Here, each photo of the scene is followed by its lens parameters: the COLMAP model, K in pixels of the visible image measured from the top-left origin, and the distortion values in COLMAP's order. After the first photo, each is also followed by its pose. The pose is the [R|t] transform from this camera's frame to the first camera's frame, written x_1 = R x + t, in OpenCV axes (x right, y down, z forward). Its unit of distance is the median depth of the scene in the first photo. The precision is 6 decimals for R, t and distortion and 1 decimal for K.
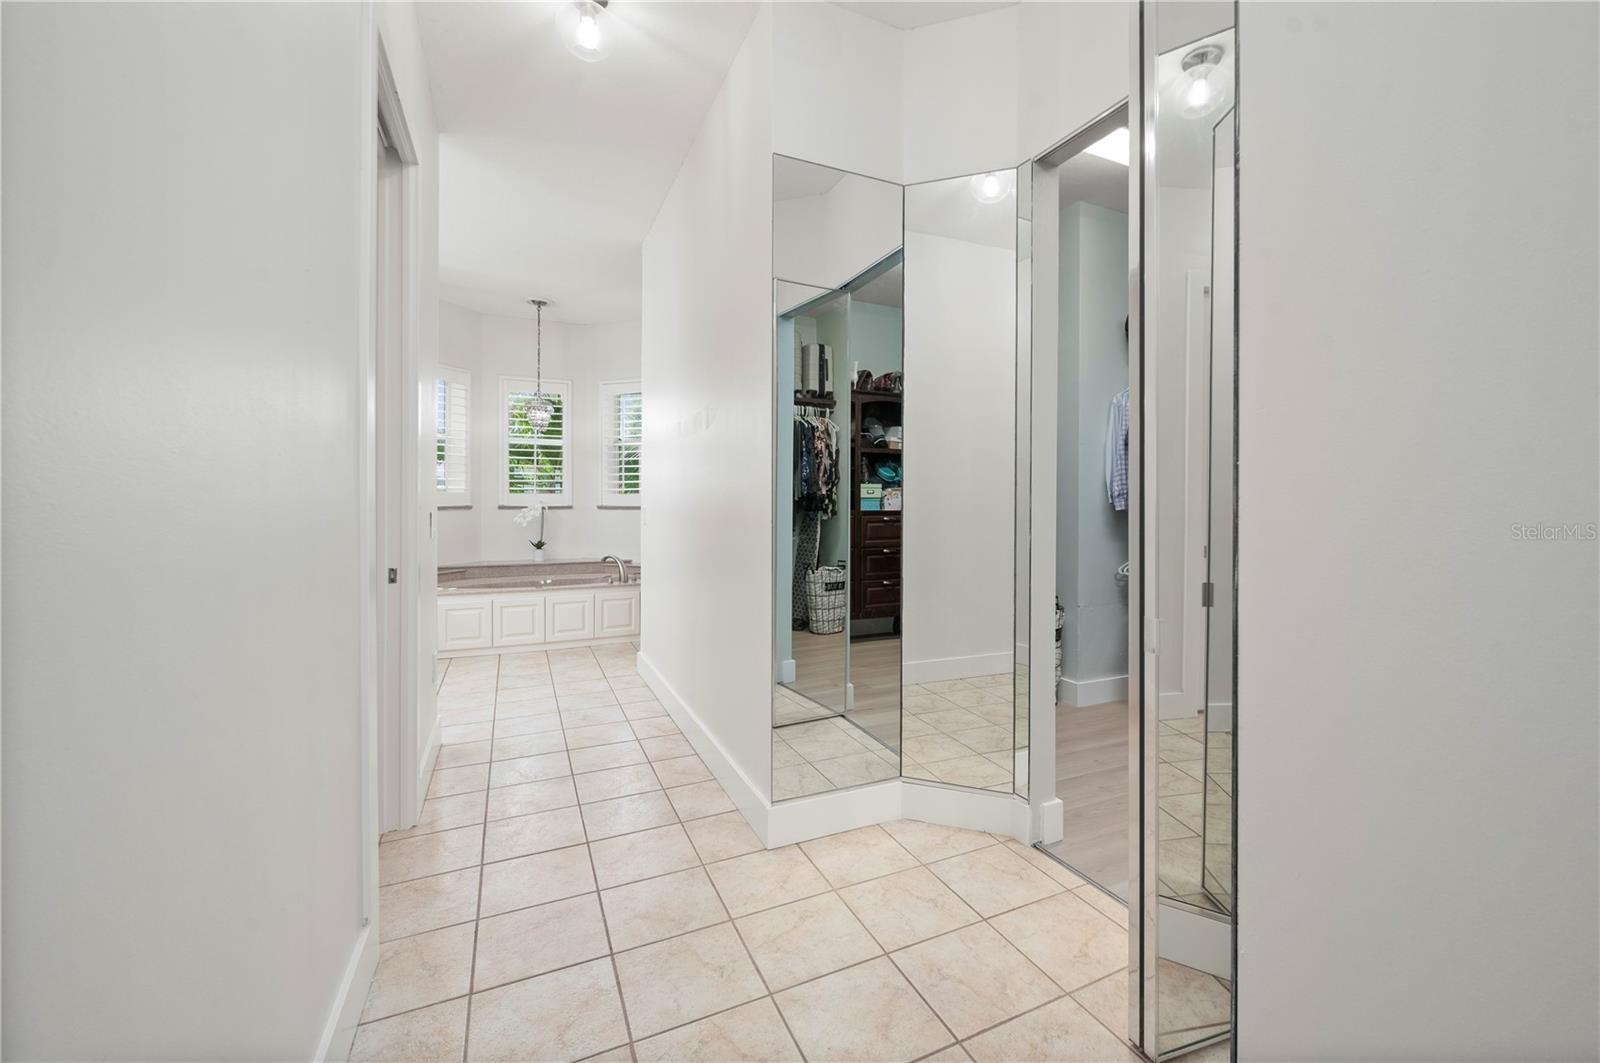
lens RADIAL K [[639.5, 0, 809.5], [0, 639.5, 532.9], [0, 0, 1]] dist [-0.000640, -0.000102]
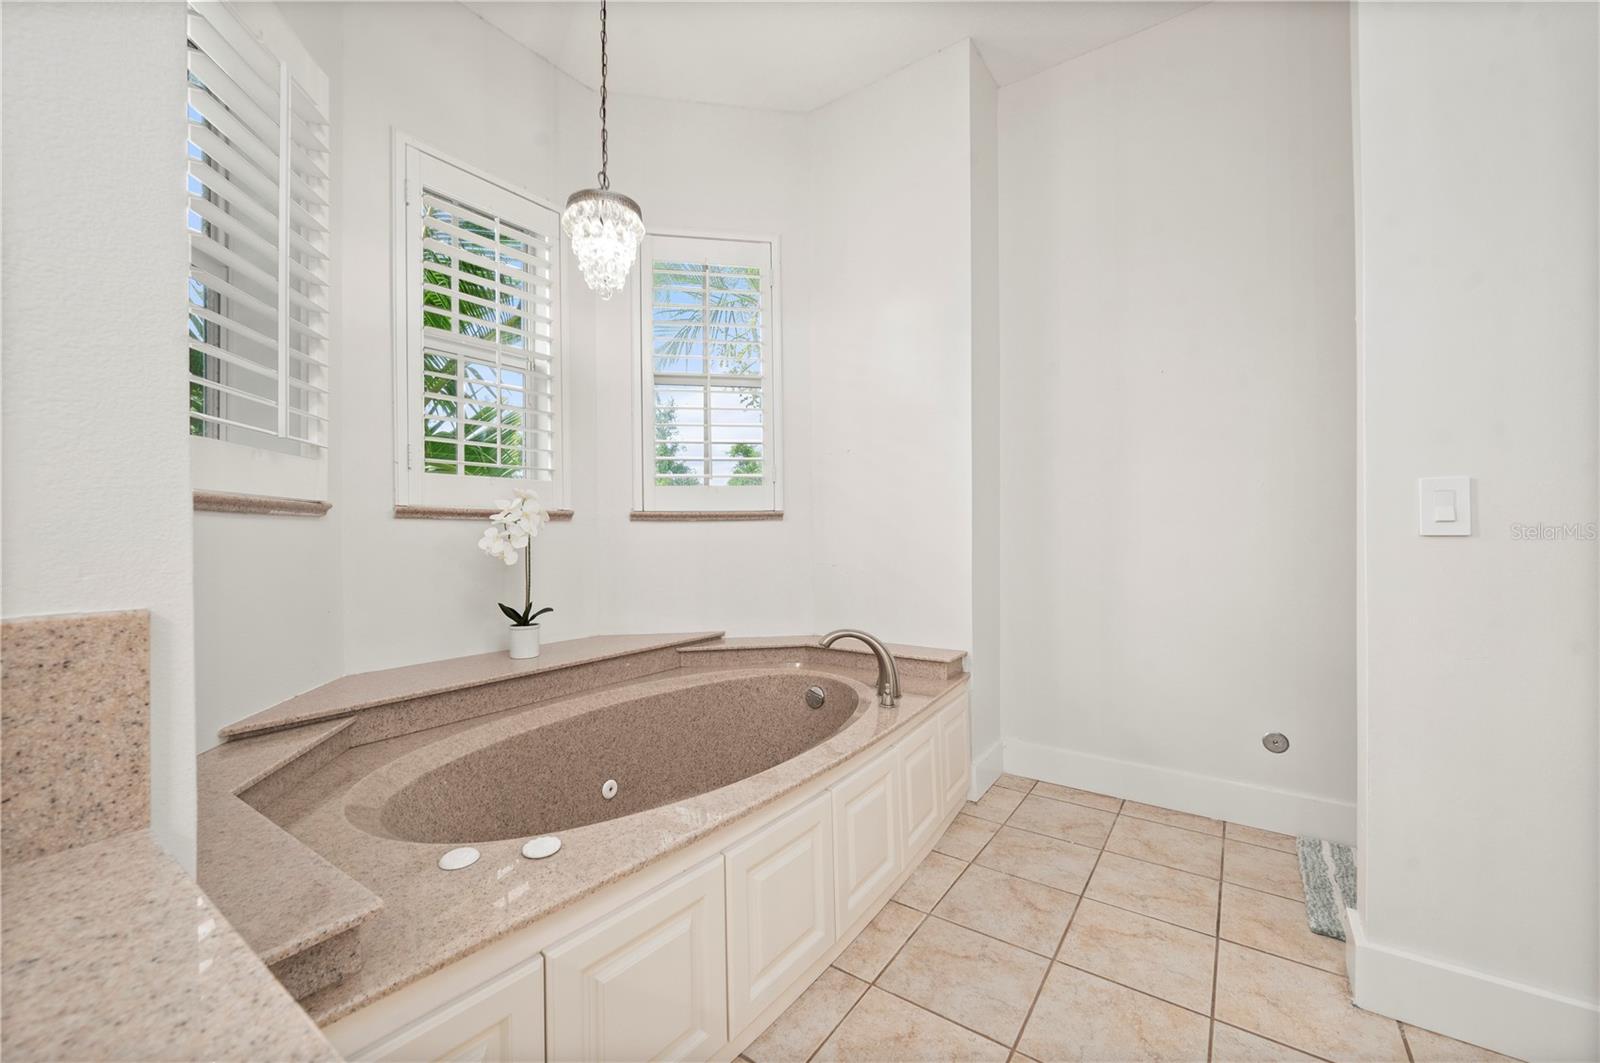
lens RADIAL K [[639.5, 0, 809.5], [0, 639.5, 532.9], [0, 0, 1]] dist [-0.000640, -0.000102]
pose [[0.855524, -0.001625, 0.517761, -0.473994], [0.018407, 0.999458, -0.027278, -0.015399], [-0.517436, 0.032868, 0.855090, 0.589206]]
